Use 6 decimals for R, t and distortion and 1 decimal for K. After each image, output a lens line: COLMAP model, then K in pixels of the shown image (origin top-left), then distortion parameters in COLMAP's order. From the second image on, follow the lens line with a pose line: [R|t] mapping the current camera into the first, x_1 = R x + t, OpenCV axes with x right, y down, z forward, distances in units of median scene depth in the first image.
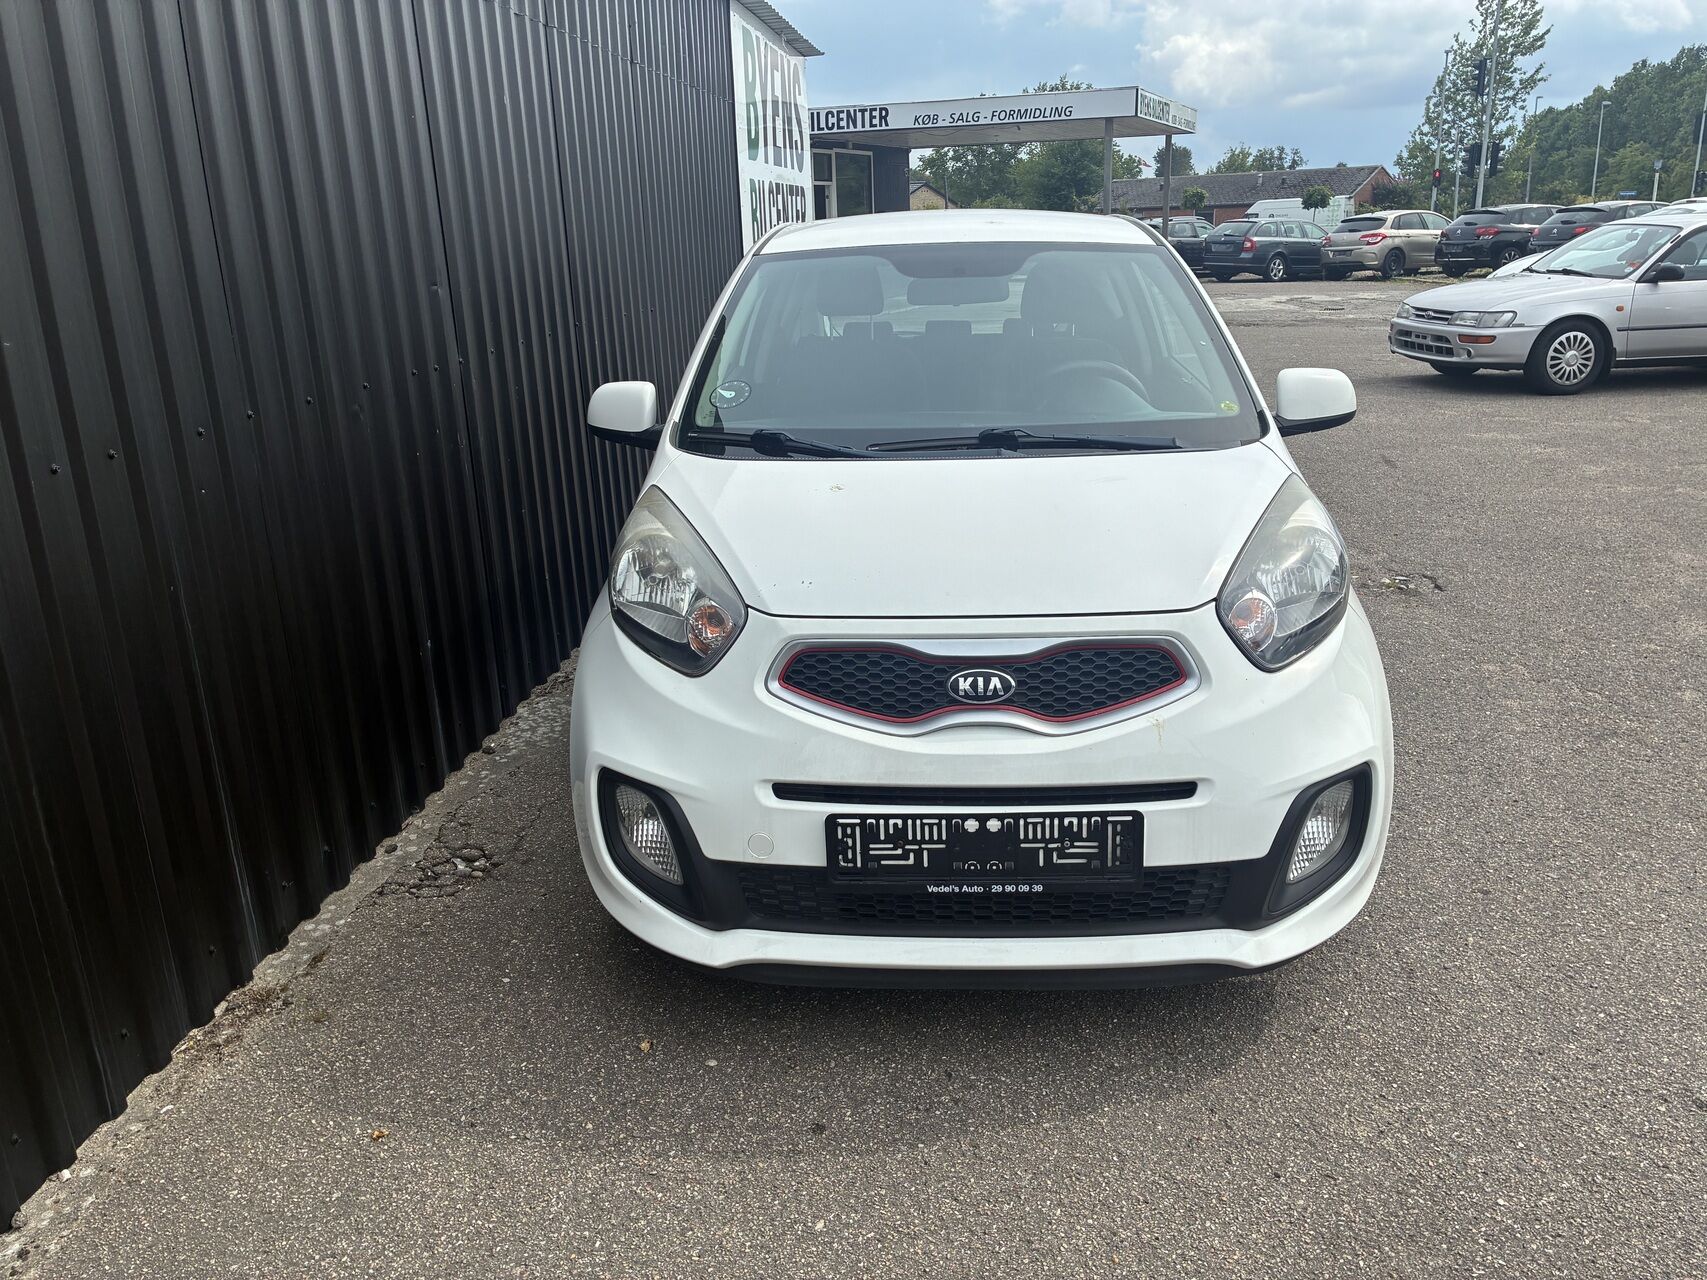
lens RADIAL K [[1303.2, 0, 866.3], [0, 1303.2, 614.4], [0, 0, 1]] dist [0.040112, -0.033483]
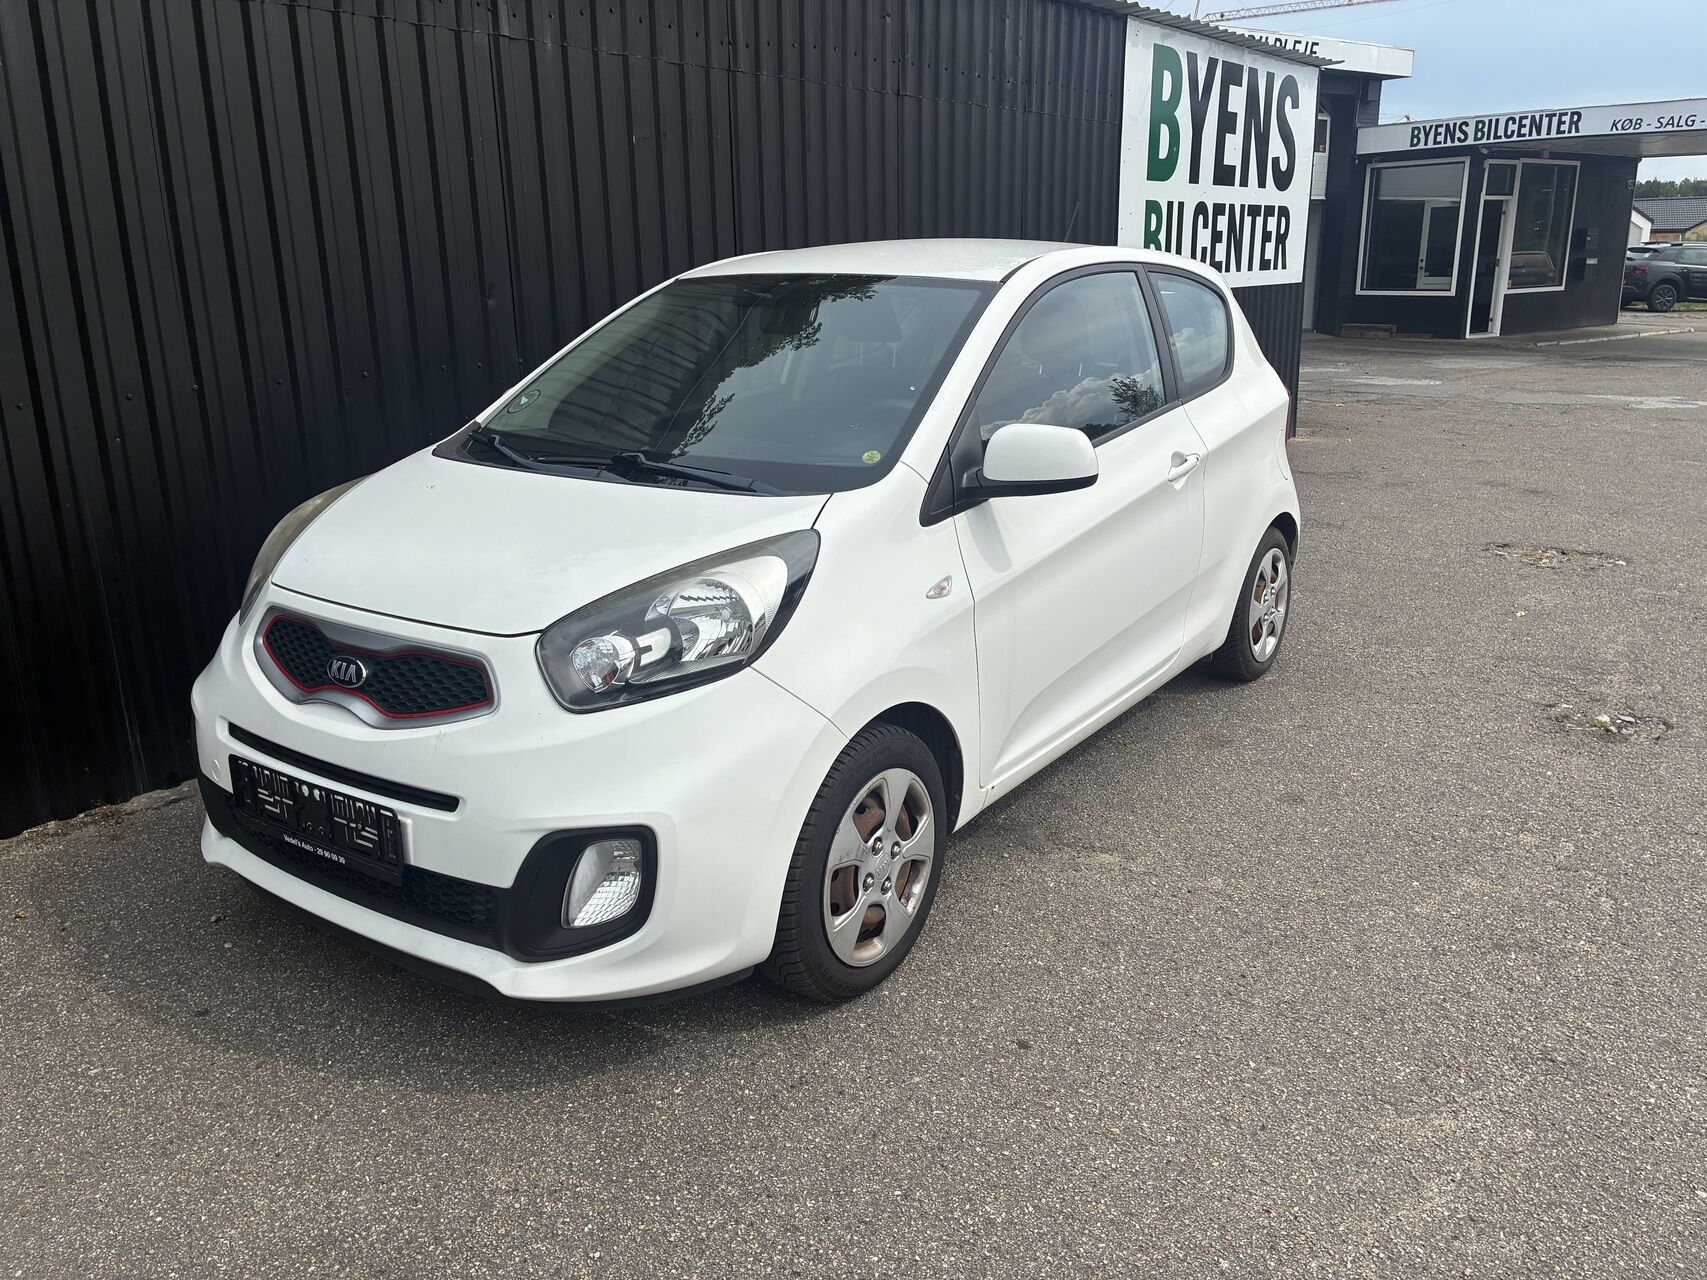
lens RADIAL K [[1296.9, 0, 884.8], [0, 1296.9, 620.3], [0, 0, 1]] dist [0.089940, -0.126260]
pose [[0.848244, 0.162369, -0.504102, 0.119884], [-0.165150, 0.985476, 0.039522, -0.012473], [0.503198, 0.049728, 0.862739, 0.030655]]
